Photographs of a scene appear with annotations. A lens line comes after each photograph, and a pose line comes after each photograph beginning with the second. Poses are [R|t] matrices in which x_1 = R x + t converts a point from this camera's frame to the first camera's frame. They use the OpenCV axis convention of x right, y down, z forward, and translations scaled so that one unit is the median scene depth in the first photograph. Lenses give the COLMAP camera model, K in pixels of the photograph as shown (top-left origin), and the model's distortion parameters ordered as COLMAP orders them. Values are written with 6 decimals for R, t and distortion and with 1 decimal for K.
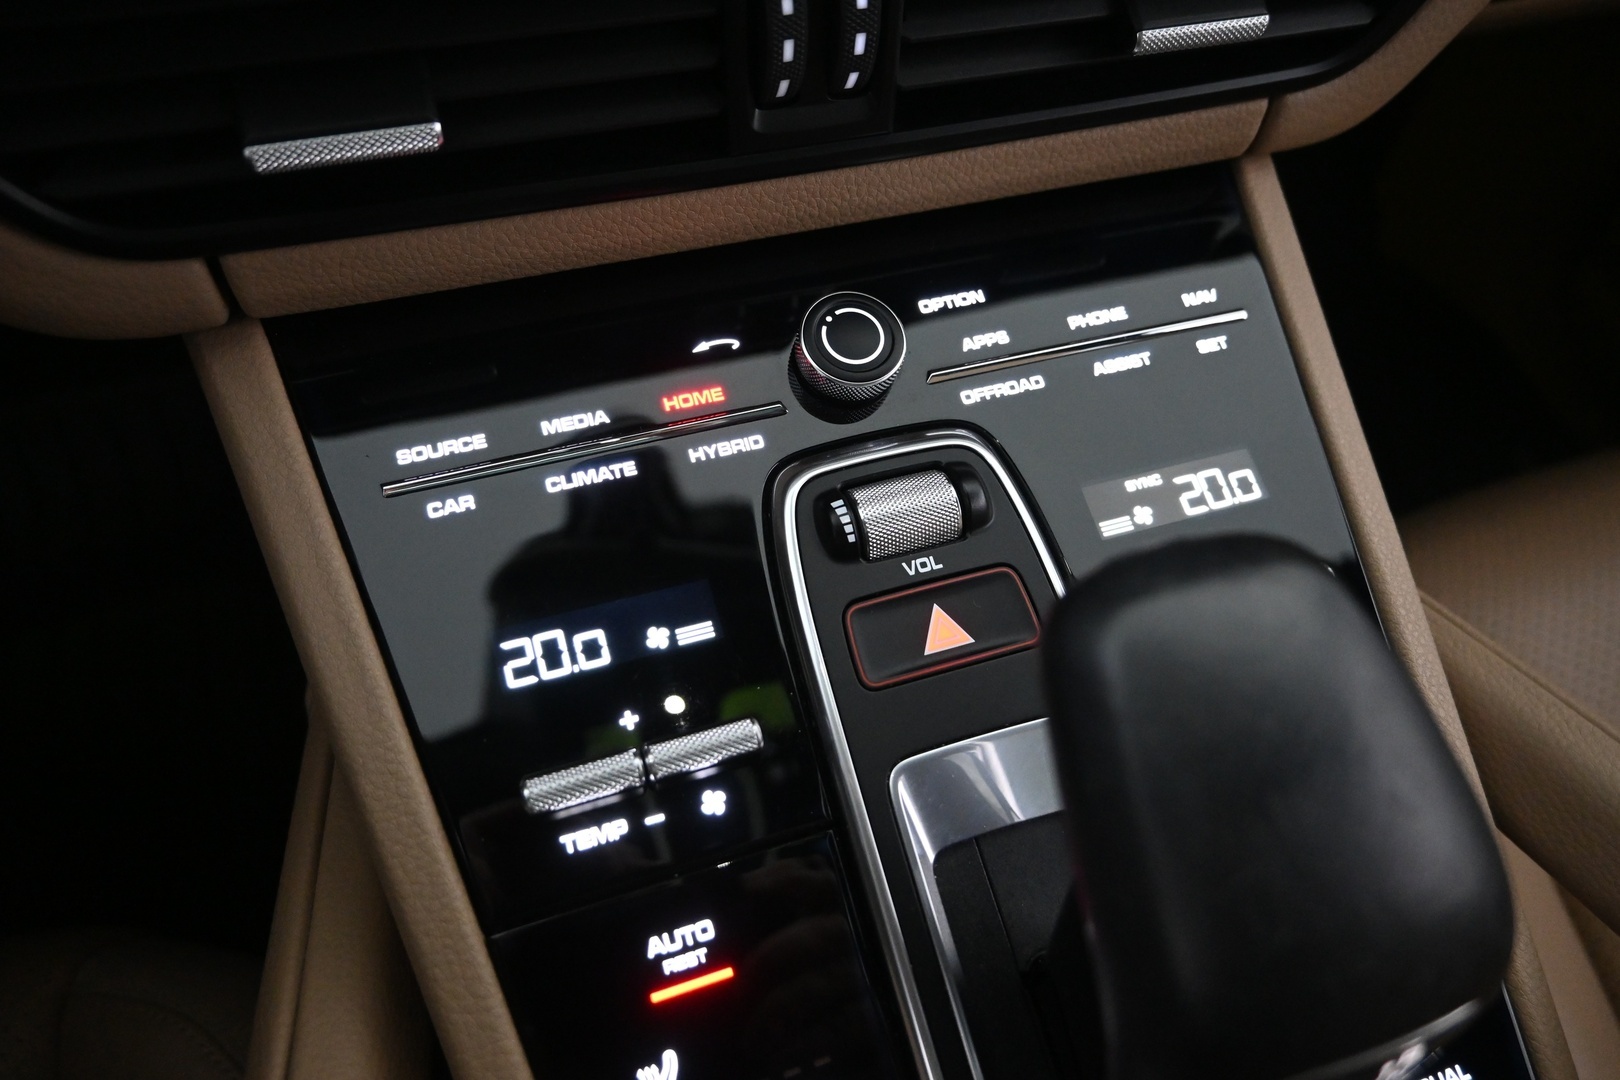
lens RADIAL K [[1095.7, 0, 808.4], [0, 1095.7, 531.9], [0, 0, 1]] dist [0.001585, -0.000063]
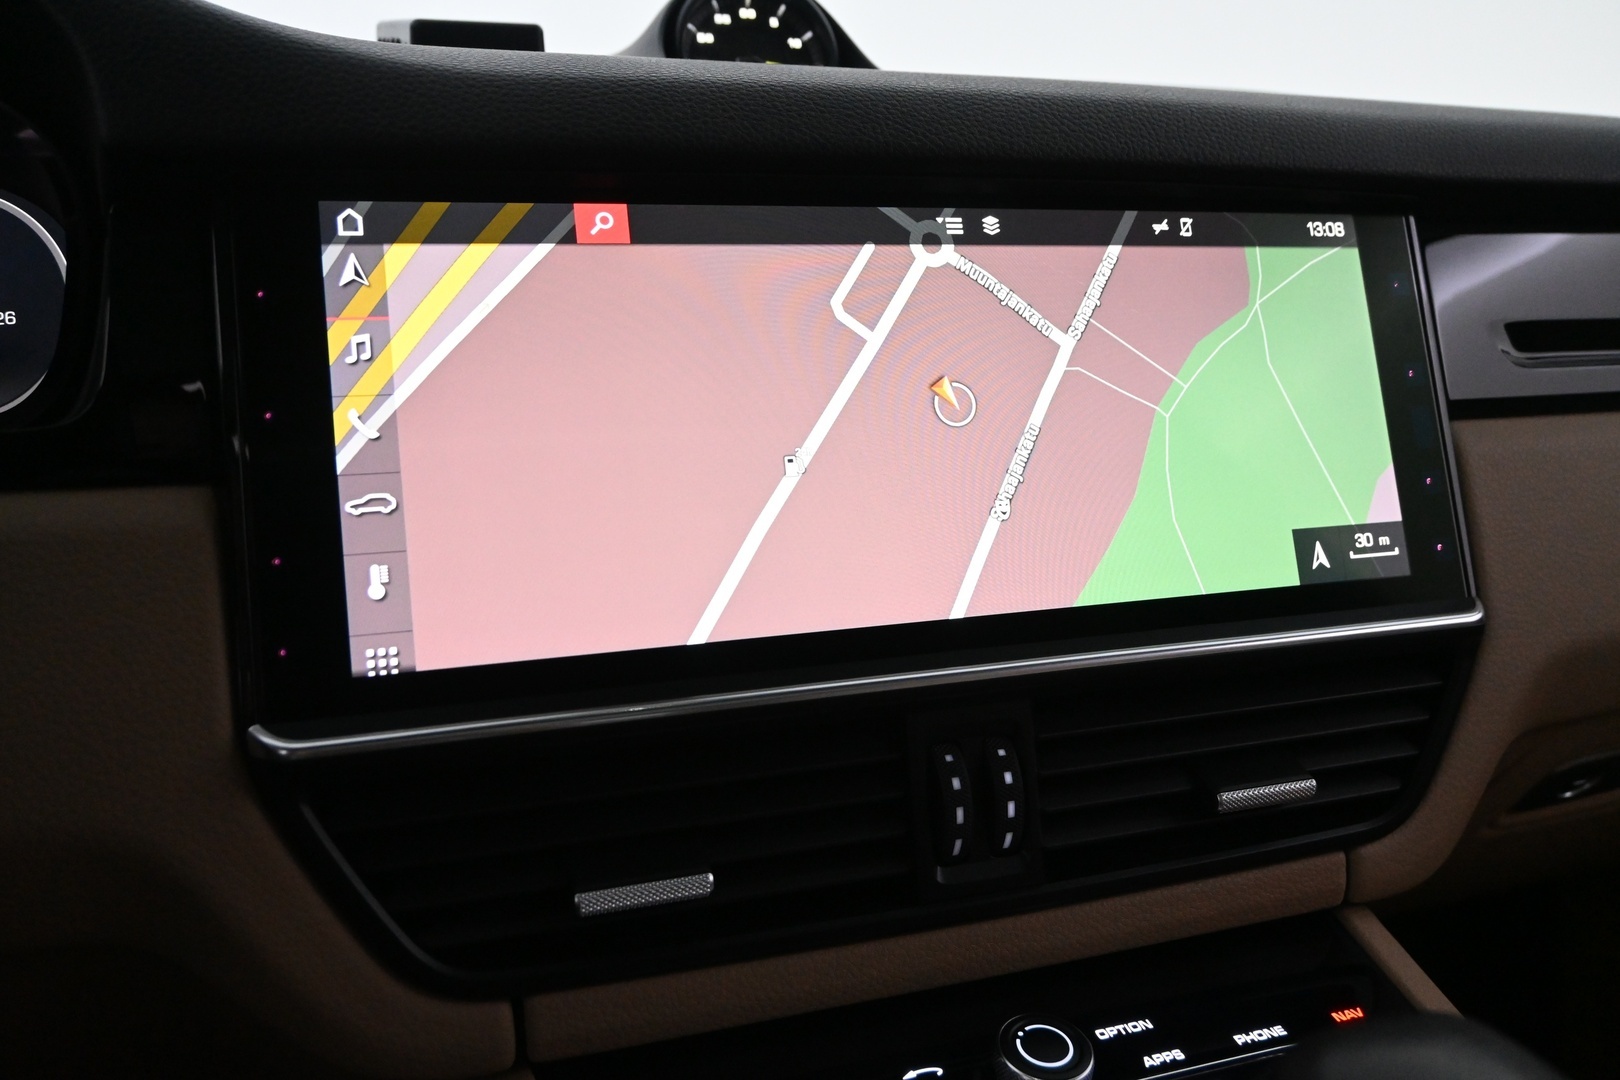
lens RADIAL K [[1297.6, 0, 817.8], [0, 1297.6, 544.0], [0, 0, 1]] dist [-0.008562, -0.006198]
pose [[0.994951, -0.100269, -0.004290, -0.139829], [0.065002, 0.676383, -0.733677, 0.453378], [0.076467, 0.729693, 0.679485, -0.311316]]
